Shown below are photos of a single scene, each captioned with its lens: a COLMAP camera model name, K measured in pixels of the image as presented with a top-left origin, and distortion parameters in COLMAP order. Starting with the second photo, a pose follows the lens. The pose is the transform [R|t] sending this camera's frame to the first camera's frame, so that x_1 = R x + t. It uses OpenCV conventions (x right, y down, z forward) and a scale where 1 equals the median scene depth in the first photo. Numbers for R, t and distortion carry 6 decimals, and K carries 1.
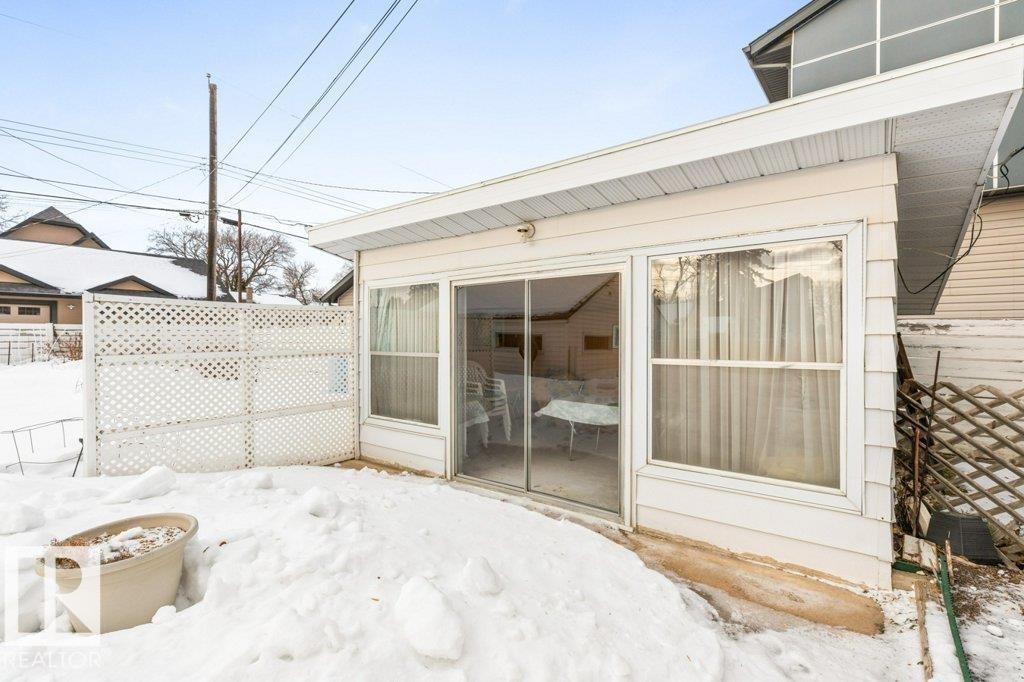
lens RADIAL K [[479.5, 0, 512.0], [0, 479.5, 341.0], [0, 0, 1]] dist [0.001186, 0.000170]
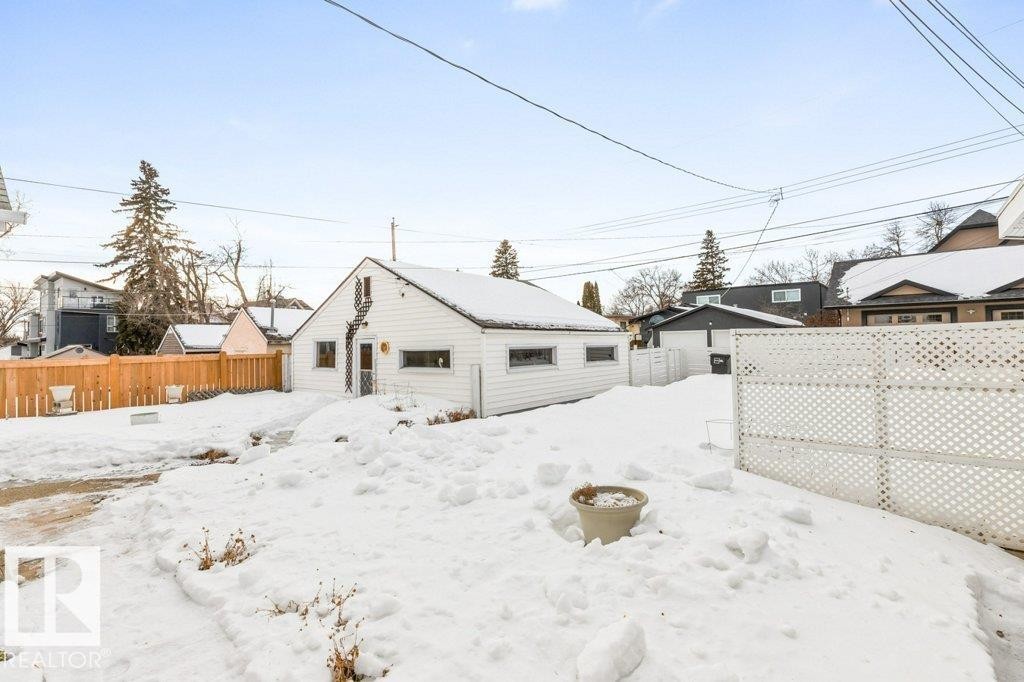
lens RADIAL K [[479.5, 0, 512.0], [0, 479.5, 341.0], [0, 0, 1]] dist [0.001186, 0.000170]
pose [[0.009872, 0.000864, -0.999951, 0.334690], [-0.004161, 0.999991, 0.000822, -0.046453], [0.999943, 0.004152, 0.009875, 0.277277]]
